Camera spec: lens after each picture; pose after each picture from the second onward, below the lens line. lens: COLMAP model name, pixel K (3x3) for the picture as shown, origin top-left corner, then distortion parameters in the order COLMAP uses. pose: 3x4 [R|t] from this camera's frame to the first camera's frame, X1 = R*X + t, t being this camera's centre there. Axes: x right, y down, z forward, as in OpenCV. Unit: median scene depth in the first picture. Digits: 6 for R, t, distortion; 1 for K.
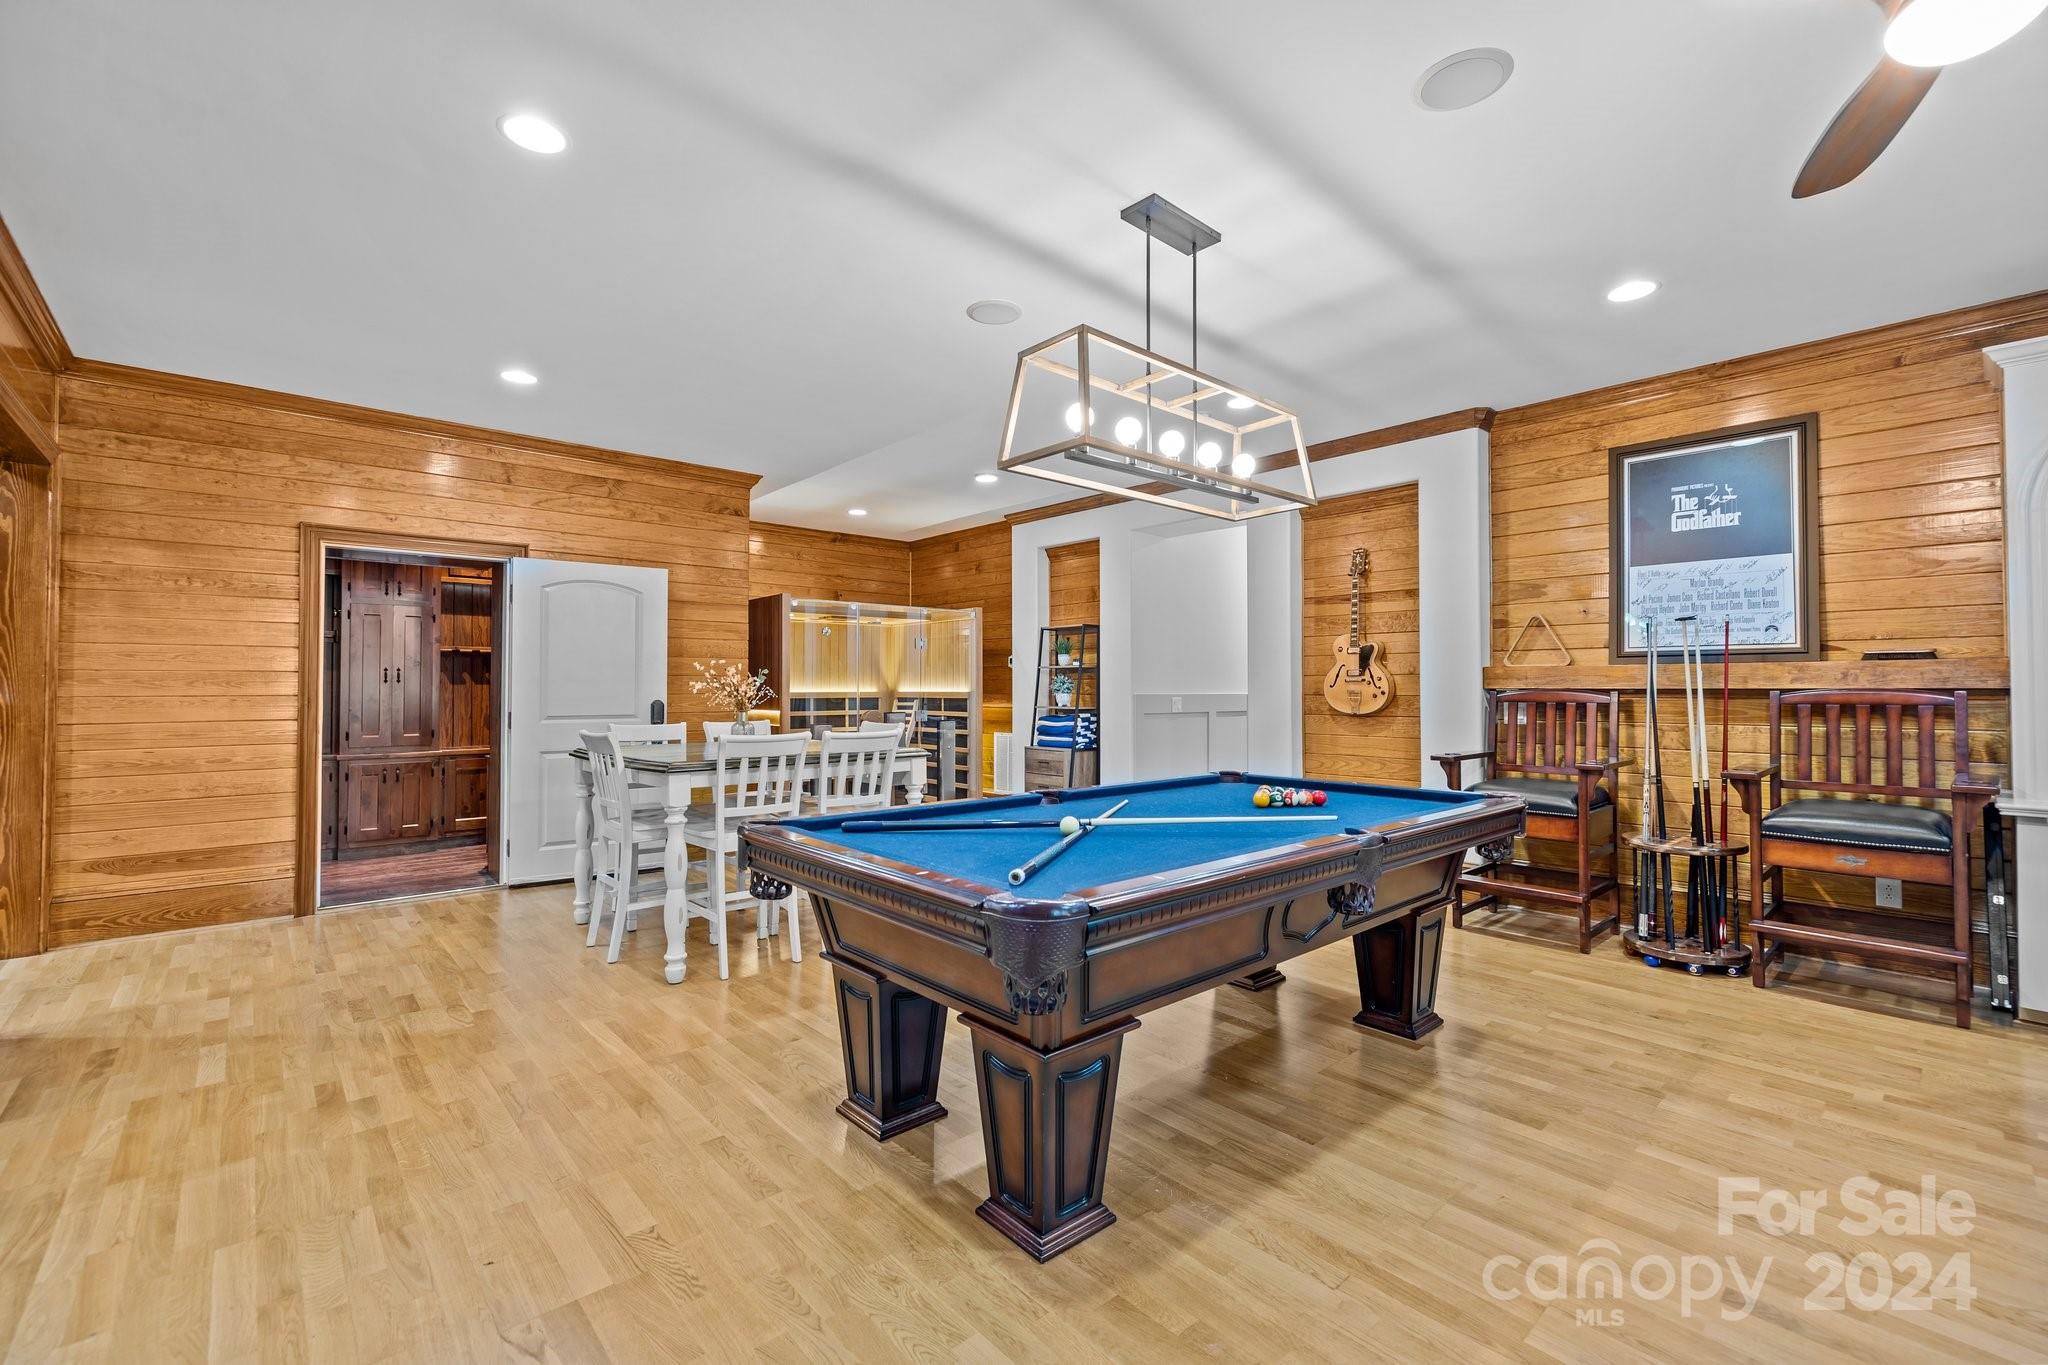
lens RADIAL K [[880.2, 0, 1017.3], [0, 880.2, 676.1], [0, 0, 1]] dist [-0.002821, -0.000357]
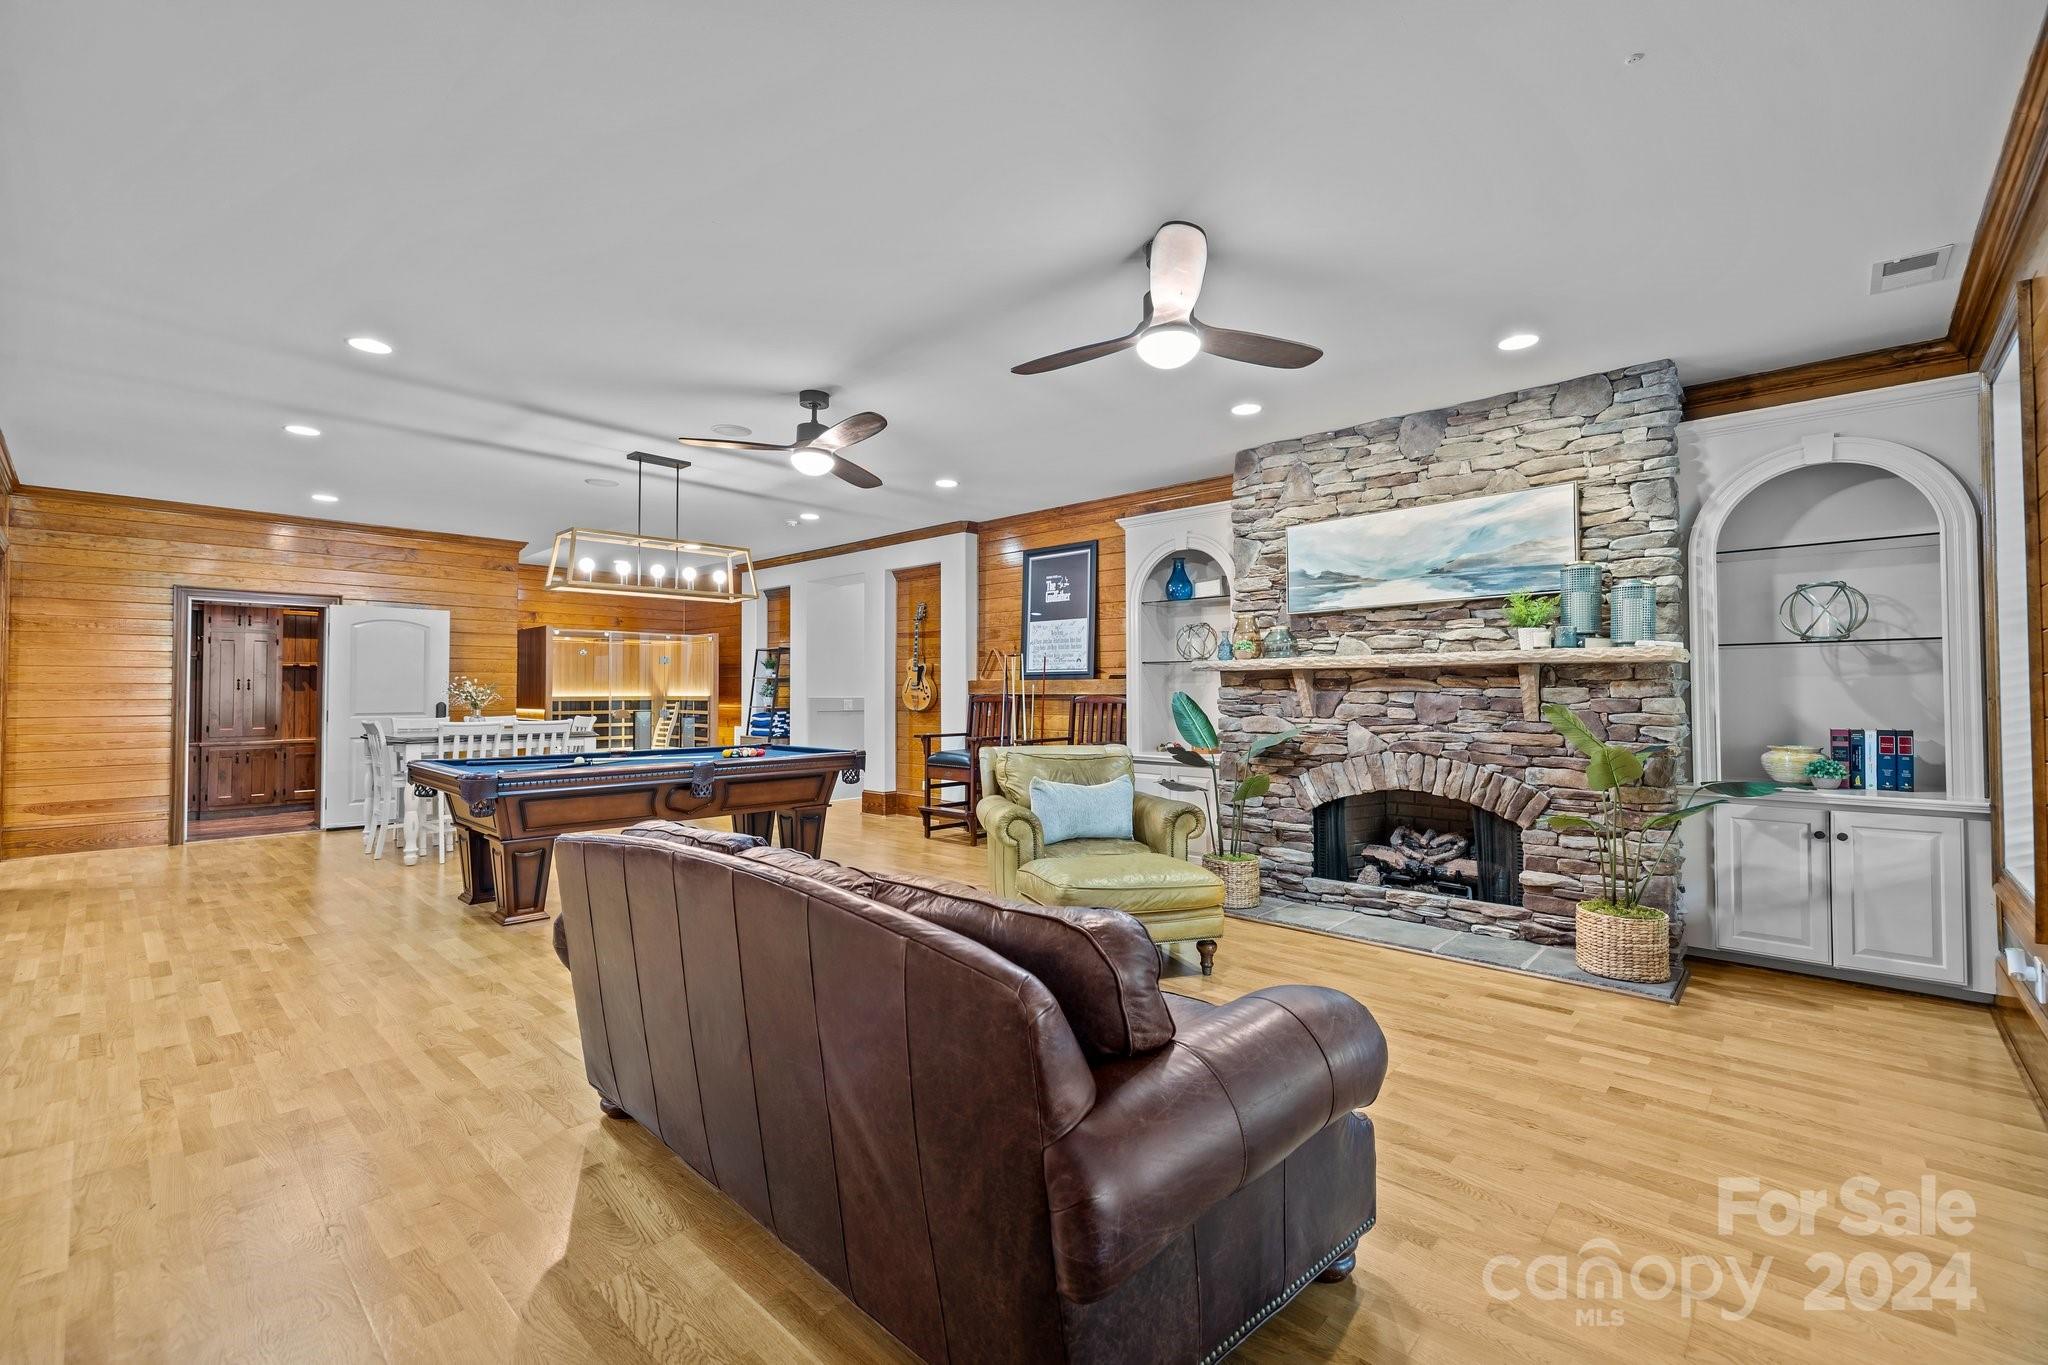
lens RADIAL K [[880.2, 0, 1023.8], [0, 880.2, 675.9], [0, 0, 1]] dist [-0.002821, -0.000357]
pose [[0.995460, 0.001133, 0.095178, 0.483068], [-0.000865, 0.999996, -0.002850, -0.014893], [-0.095181, 0.002755, 0.995456, -0.625280]]
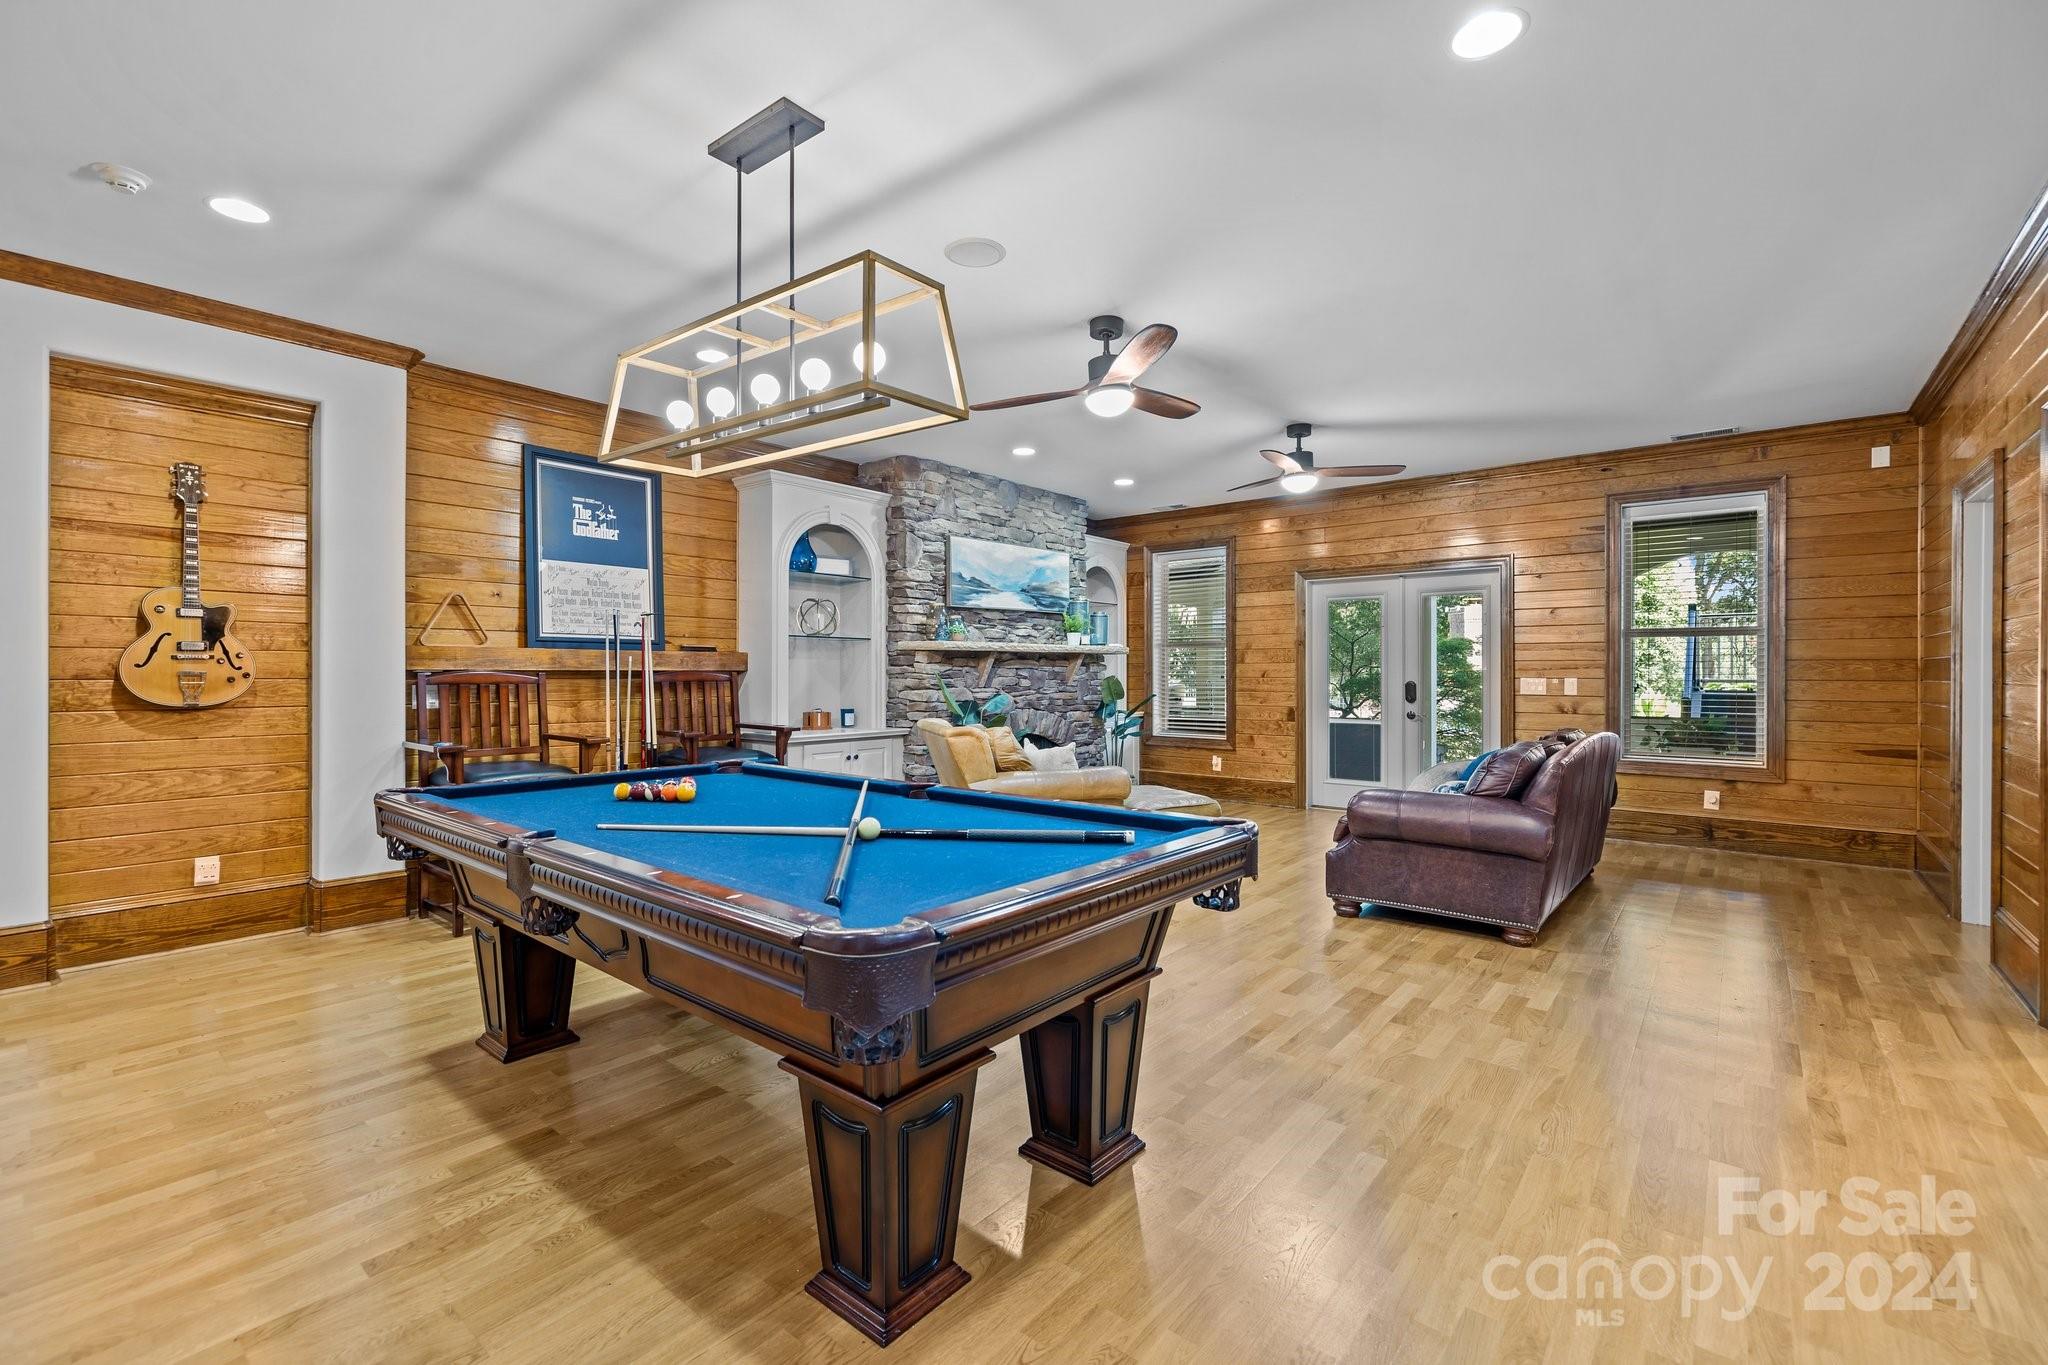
lens RADIAL K [[880.2, 0, 1023.4], [0, 880.2, 676.2], [0, 0, 1]] dist [-0.002821, -0.000357]
pose [[-0.166148, -0.003620, 0.986094, -0.444543], [-0.014825, 0.999889, 0.001173, 0.010576], [-0.985989, -0.014424, -0.166183, 0.542026]]
